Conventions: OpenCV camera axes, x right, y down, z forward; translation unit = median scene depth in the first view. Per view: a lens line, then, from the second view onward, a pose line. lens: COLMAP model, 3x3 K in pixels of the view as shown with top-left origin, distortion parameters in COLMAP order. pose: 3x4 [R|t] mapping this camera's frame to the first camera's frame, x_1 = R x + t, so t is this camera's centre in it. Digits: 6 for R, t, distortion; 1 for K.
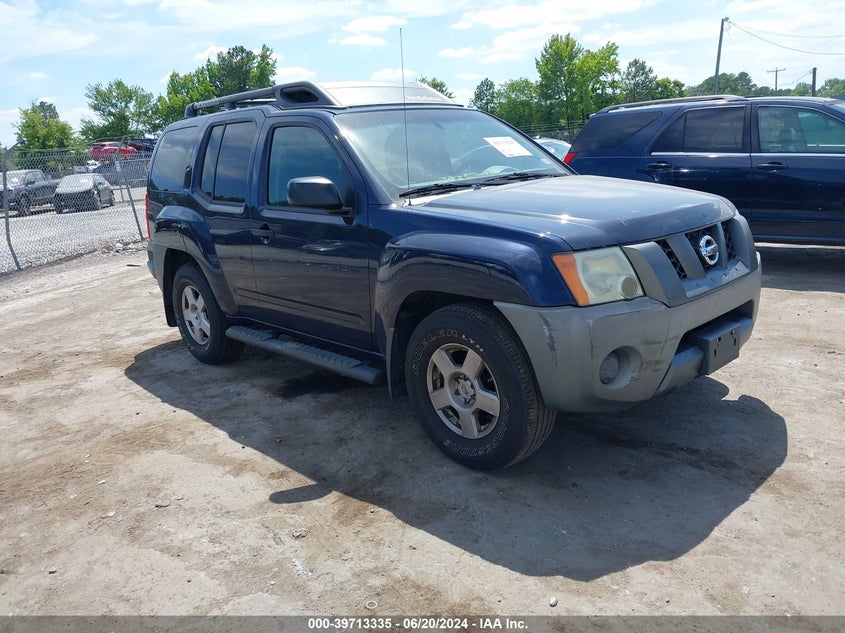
lens RADIAL K [[665.4, 0, 425.9], [0, 665.4, 315.4], [0, 0, 1]] dist [0.003894, 0.007586]
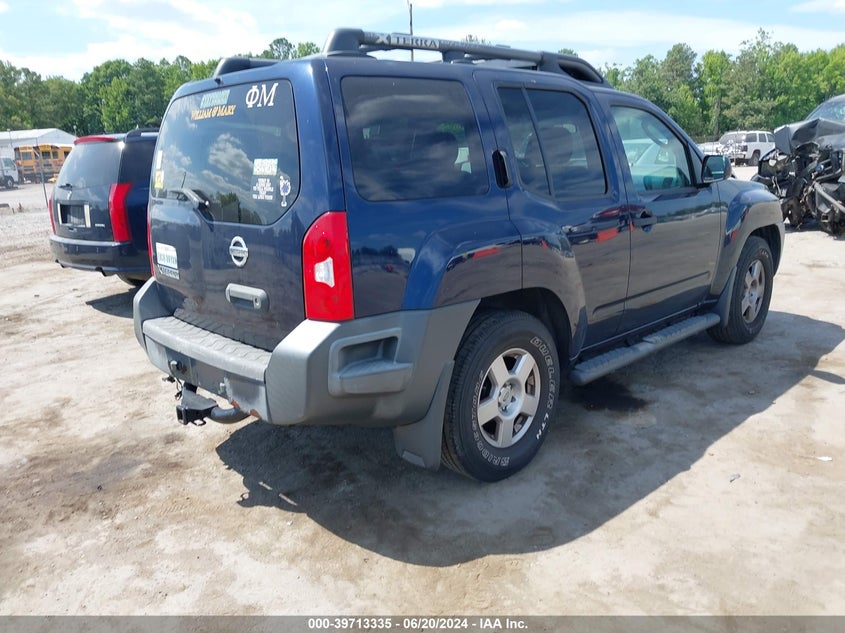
lens RADIAL K [[665.4, 0, 425.9], [0, 665.4, 315.4], [0, 0, 1]] dist [0.003894, 0.007586]
pose [[-0.012094, -0.181065, 0.983397, -1.222074], [0.266736, 0.947248, 0.177689, -0.267481], [-0.963694, 0.264456, 0.036841, 1.362511]]
